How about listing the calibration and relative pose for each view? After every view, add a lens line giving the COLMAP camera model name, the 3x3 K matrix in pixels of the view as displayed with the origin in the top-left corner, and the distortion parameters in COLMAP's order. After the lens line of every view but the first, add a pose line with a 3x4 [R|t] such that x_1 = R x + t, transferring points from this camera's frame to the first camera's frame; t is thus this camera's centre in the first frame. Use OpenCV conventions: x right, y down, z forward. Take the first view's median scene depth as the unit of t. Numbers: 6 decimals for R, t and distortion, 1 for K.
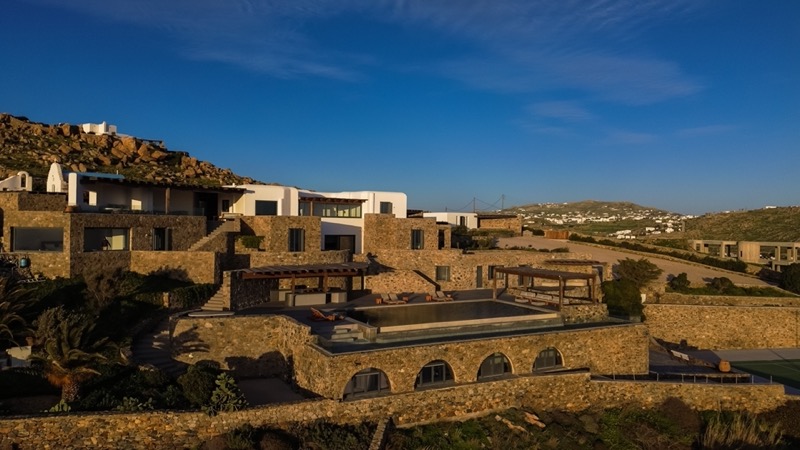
lens RADIAL K [[562.5, 0, 401.5], [0, 562.5, 225.0], [0, 0, 1]] dist [0.084439, -0.088544]
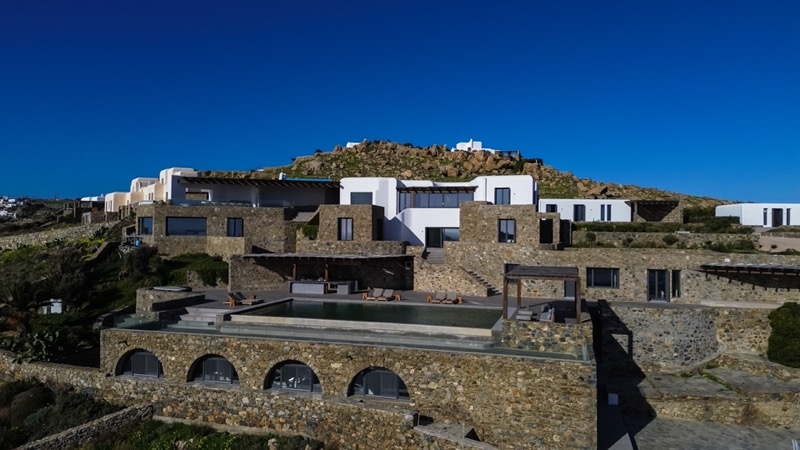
lens RADIAL K [[562.5, 0, 401.5], [0, 562.5, 225.0], [0, 0, 1]] dist [0.084439, -0.088544]
pose [[0.707742, -0.013622, -0.706340, 0.721048], [-0.000485, 0.999804, -0.019768, 0.048633], [0.706471, 0.014333, 0.707597, 0.481122]]
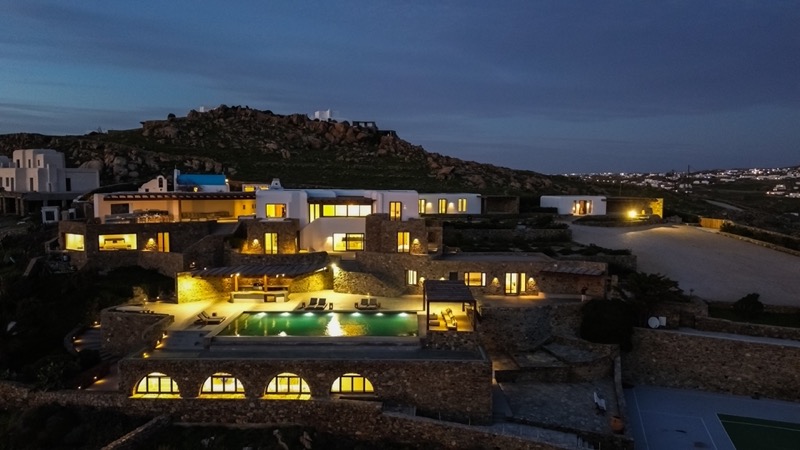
lens RADIAL K [[562.5, 0, 401.5], [0, 562.5, 225.0], [0, 0, 1]] dist [0.084439, -0.088544]
pose [[0.875782, 0.033393, -0.481550, 0.763445], [0.004064, 0.997059, 0.076531, -0.122663], [0.482689, -0.068982, 0.873071, 0.152501]]
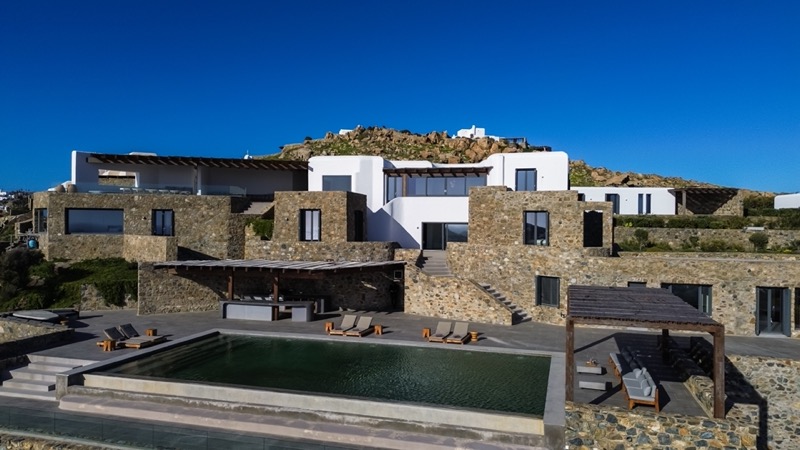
lens RADIAL K [[562.5, 0, 401.5], [0, 562.5, 225.0], [0, 0, 1]] dist [0.084439, -0.088544]
pose [[0.708620, -0.005314, -0.705570, 0.493197], [-0.000298, 0.999969, -0.007830, 0.040071], [0.705590, 0.005759, 0.708597, 0.737566]]
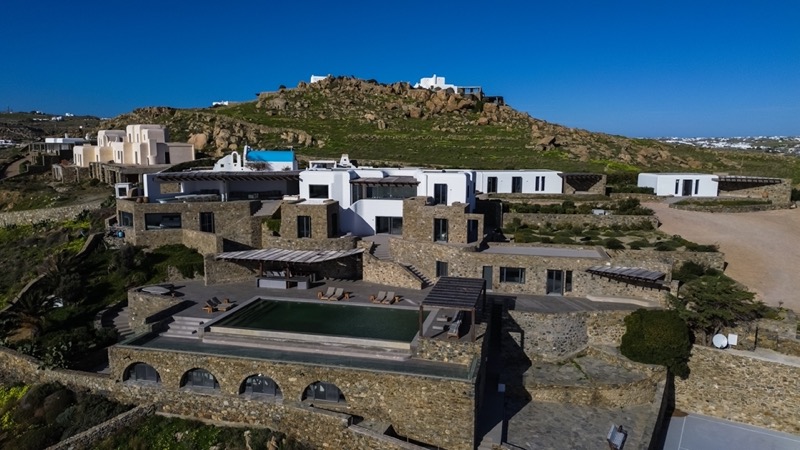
lens RADIAL K [[562.5, 0, 401.5], [0, 562.5, 225.0], [0, 0, 1]] dist [0.084439, -0.088544]
pose [[0.742163, 0.089833, -0.664172, 0.898909], [0.003400, 0.990459, 0.137765, -0.165097], [0.670211, -0.104502, 0.734777, 0.379290]]
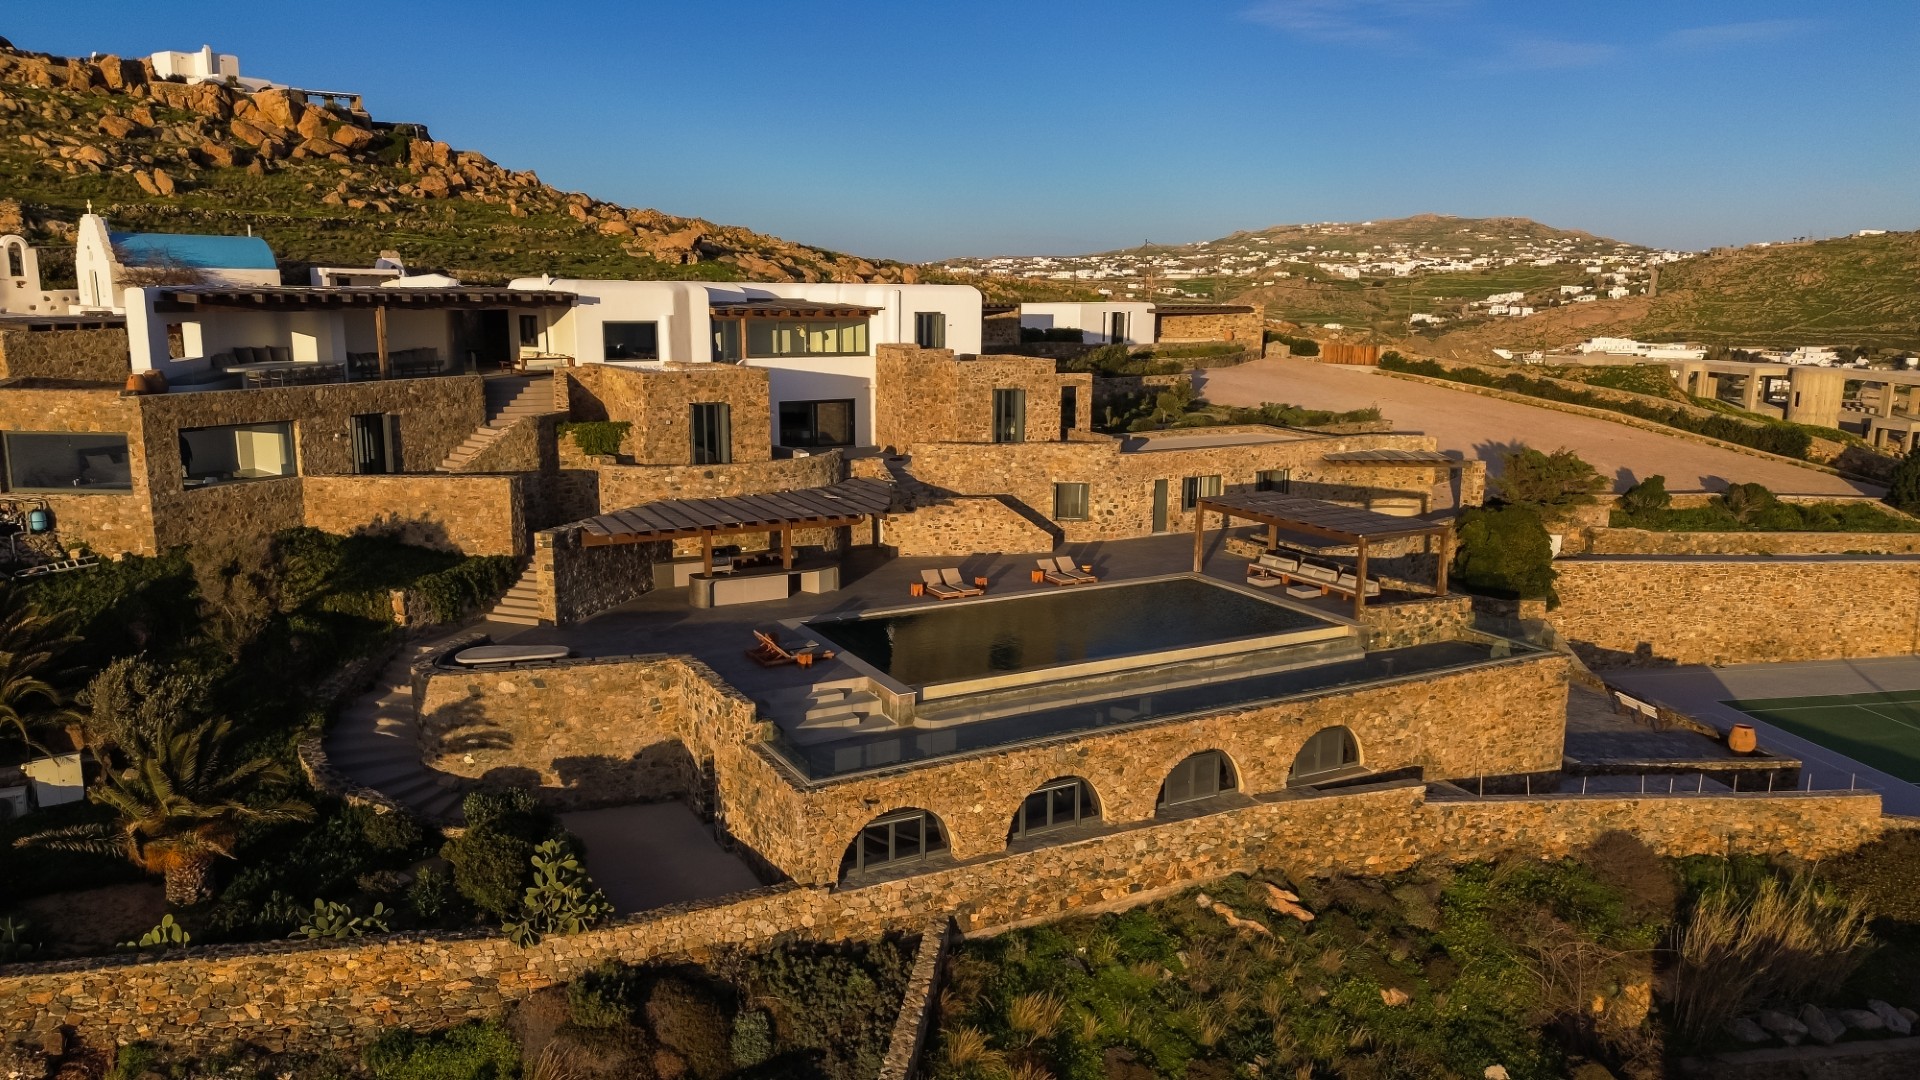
lens RADIAL K [[1350.1, 0, 963.6], [0, 1350.1, 540.1], [0, 0, 1]] dist [0.084439, -0.088544]
pose [[0.999991, -0.004316, -0.000232, -0.006573], [0.004282, 0.982202, 0.187781, -0.099076], [-0.000583, -0.187780, 0.982211, 0.043606]]
